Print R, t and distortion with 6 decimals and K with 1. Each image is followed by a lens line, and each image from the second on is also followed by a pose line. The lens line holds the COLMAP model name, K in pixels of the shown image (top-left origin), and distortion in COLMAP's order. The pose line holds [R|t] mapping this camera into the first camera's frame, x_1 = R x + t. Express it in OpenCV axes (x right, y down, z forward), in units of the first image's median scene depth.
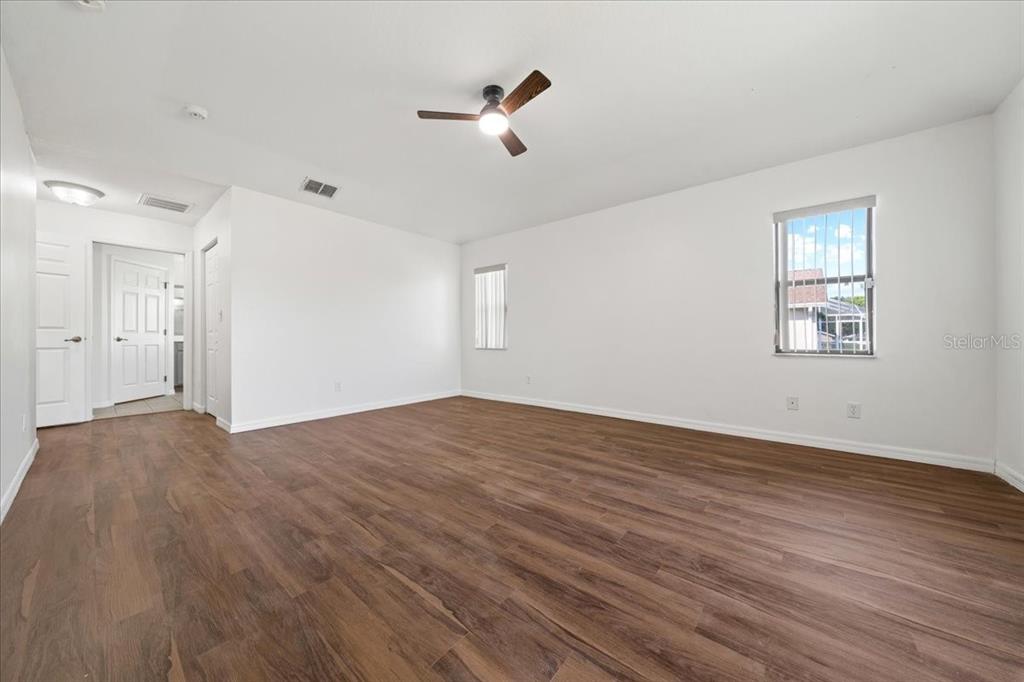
lens RADIAL K [[351.0, 0, 509.8], [0, 351.0, 343.3], [0, 0, 1]] dist [-0.008302, 0.000114]
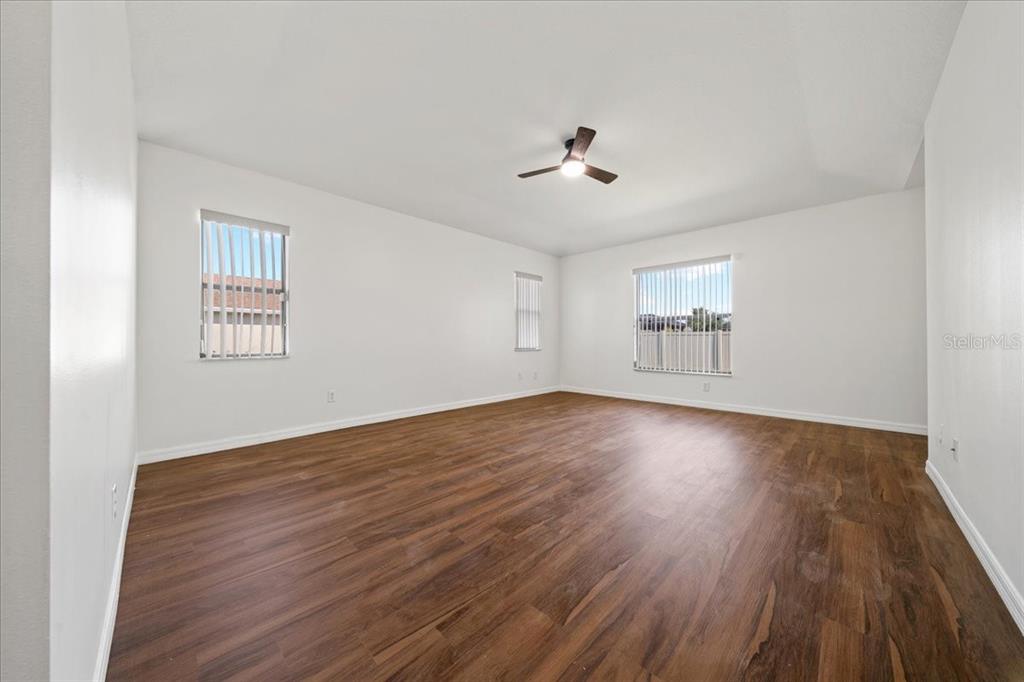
lens RADIAL K [[351.0, 0, 509.8], [0, 351.0, 343.3], [0, 0, 1]] dist [-0.008302, 0.000114]
pose [[0.080203, -0.004502, 0.996768, -1.448625], [0.015285, 0.999878, 0.003286, -0.011589], [-0.996661, 0.014972, 0.080262, 1.253442]]
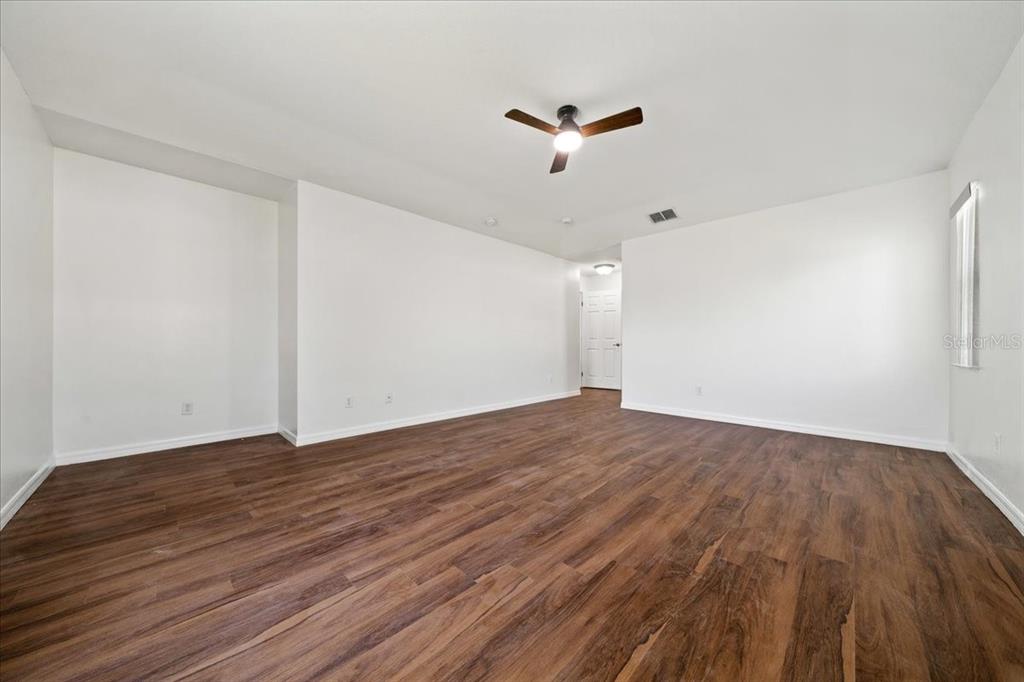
lens RADIAL K [[351.0, 0, 509.8], [0, 351.0, 343.3], [0, 0, 1]] dist [-0.008302, 0.000114]
pose [[-0.084215, -0.000212, -0.996448, 1.136351], [-0.015857, 0.999874, 0.001127, -0.016697], [0.996321, 0.015895, -0.084207, 1.016304]]
